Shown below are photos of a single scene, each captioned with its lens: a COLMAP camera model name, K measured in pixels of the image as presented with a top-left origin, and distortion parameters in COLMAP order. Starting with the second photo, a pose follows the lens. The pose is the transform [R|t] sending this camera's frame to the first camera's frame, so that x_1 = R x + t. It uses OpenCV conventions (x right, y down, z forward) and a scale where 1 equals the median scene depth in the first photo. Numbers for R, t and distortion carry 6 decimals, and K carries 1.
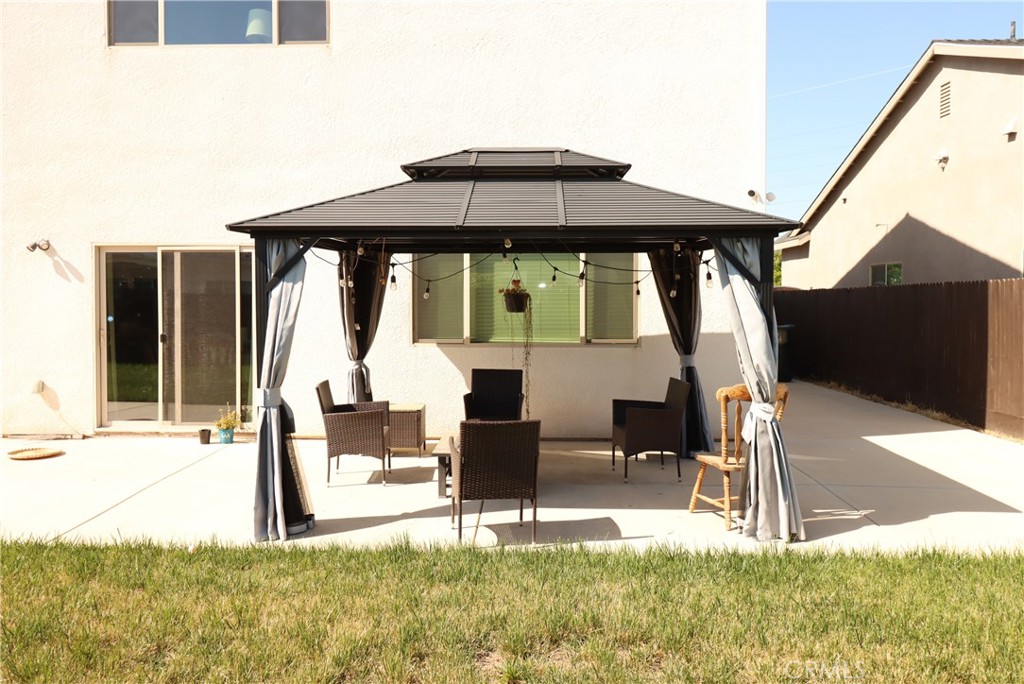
lens RADIAL K [[816.4, 0, 512.0], [0, 816.4, 342.0], [0, 0, 1]] dist [0.002489, 0.002106]
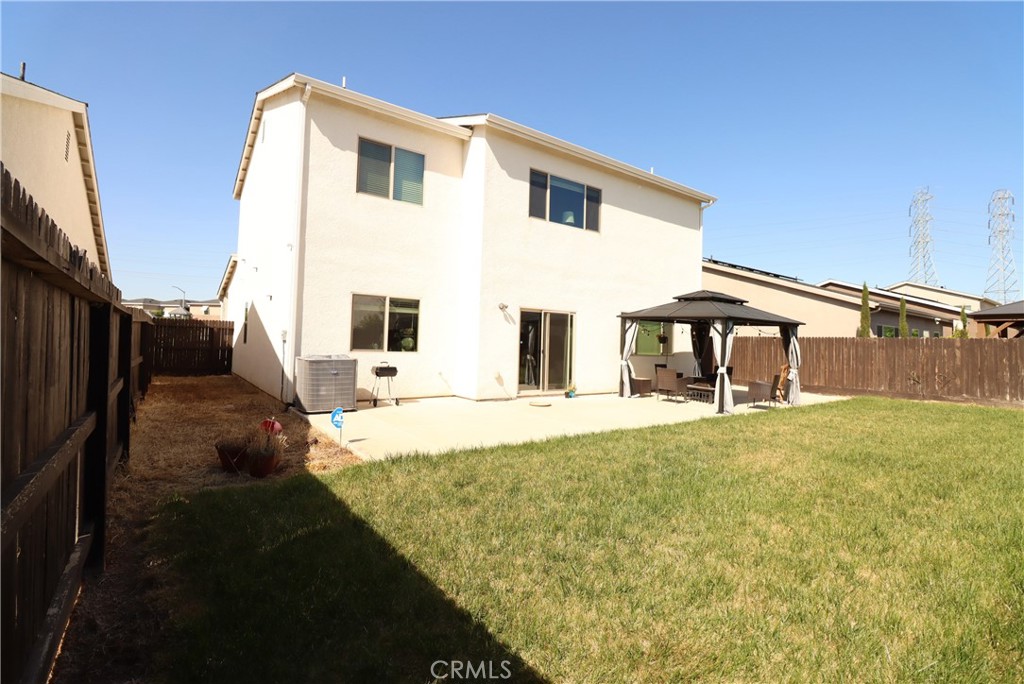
lens RADIAL K [[493.3, 0, 512.0], [0, 493.3, 342.0], [0, 0, 1]] dist [0.001448, 0.000138]
pose [[0.780854, 0.019162, 0.624419, -1.330439], [0.003200, 0.999394, -0.034670, 0.015506], [-0.624705, 0.029071, 0.780320, 0.013542]]
